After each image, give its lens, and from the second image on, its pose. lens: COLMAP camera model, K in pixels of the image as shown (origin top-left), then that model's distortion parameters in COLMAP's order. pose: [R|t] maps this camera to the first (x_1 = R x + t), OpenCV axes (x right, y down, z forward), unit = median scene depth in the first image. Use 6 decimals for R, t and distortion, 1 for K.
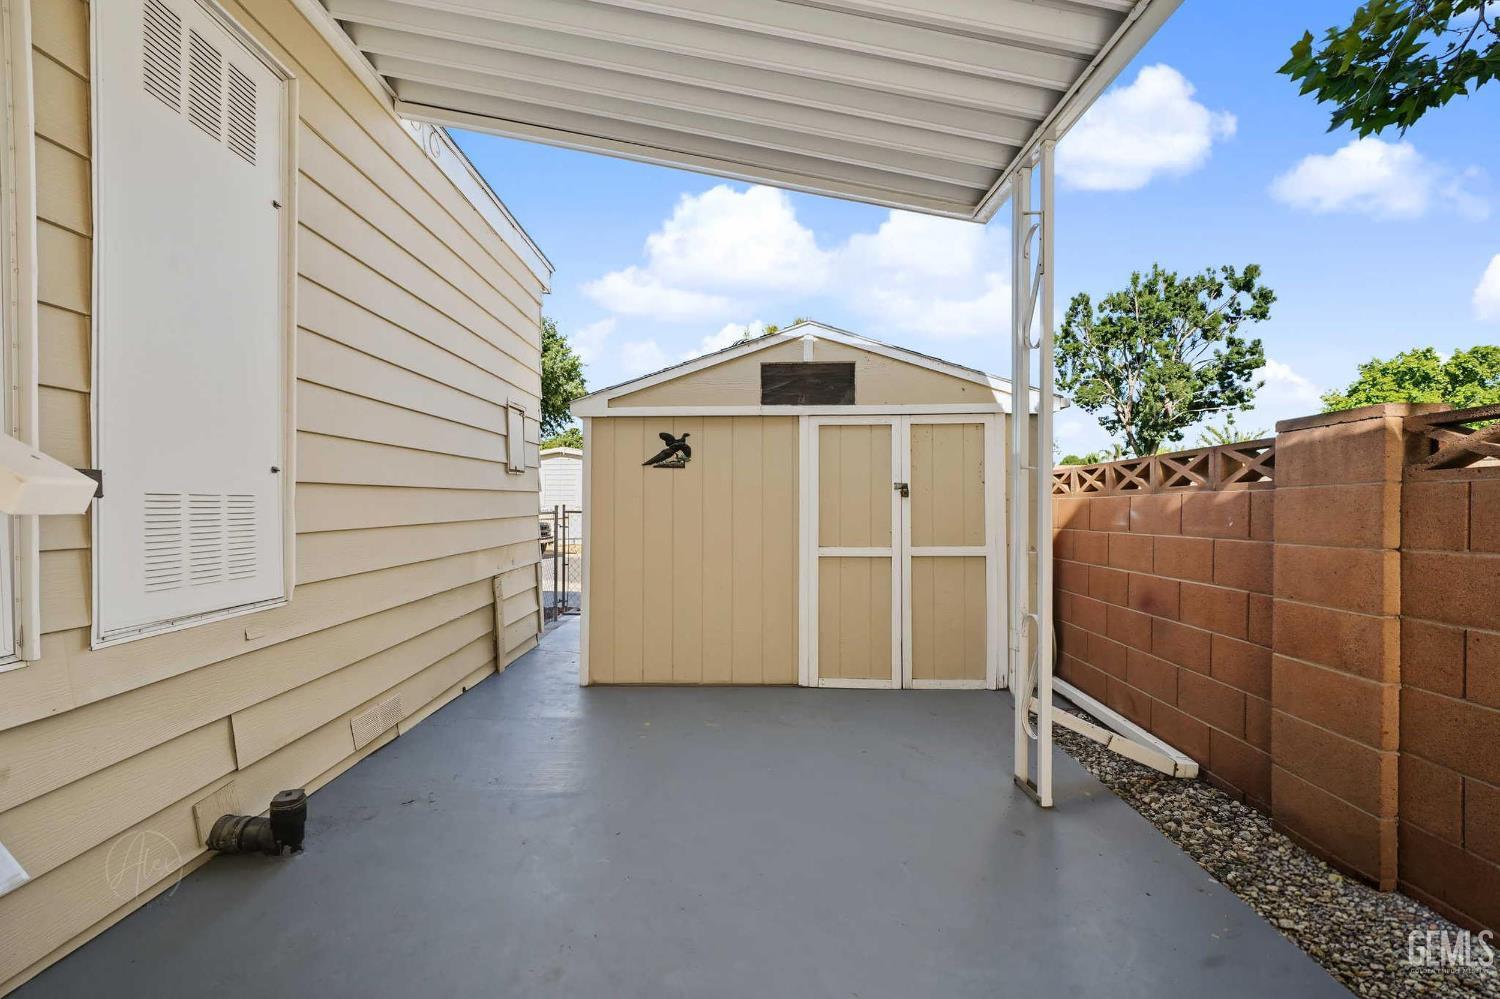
lens RADIAL K [[600.2, 0, 724.6], [0, 600.2, 503.8], [0, 0, 1]] dist [0.000196, 0.000096]
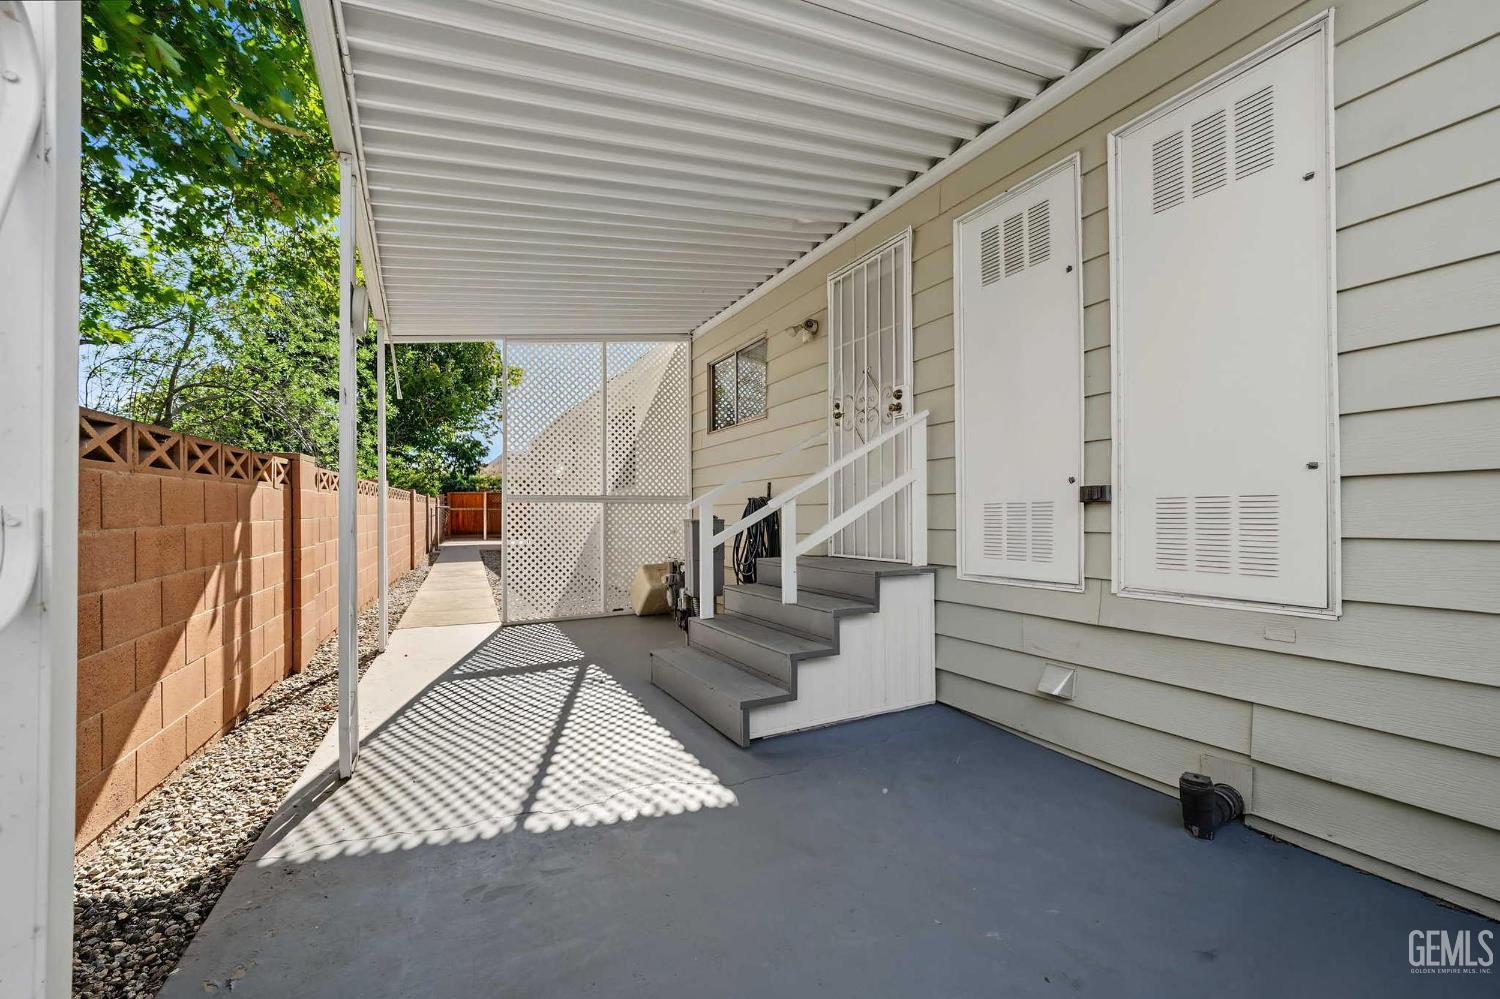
lens RADIAL K [[614.6, 0, 745.7], [0, 614.6, 517.5], [0, 0, 1]] dist [-0.000054, 0.000022]
pose [[-0.879731, 0.007711, -0.475410, 0.536105], [0.006006, 0.999969, 0.005105, 0.013675], [0.475434, 0.001636, -0.879750, 1.676926]]
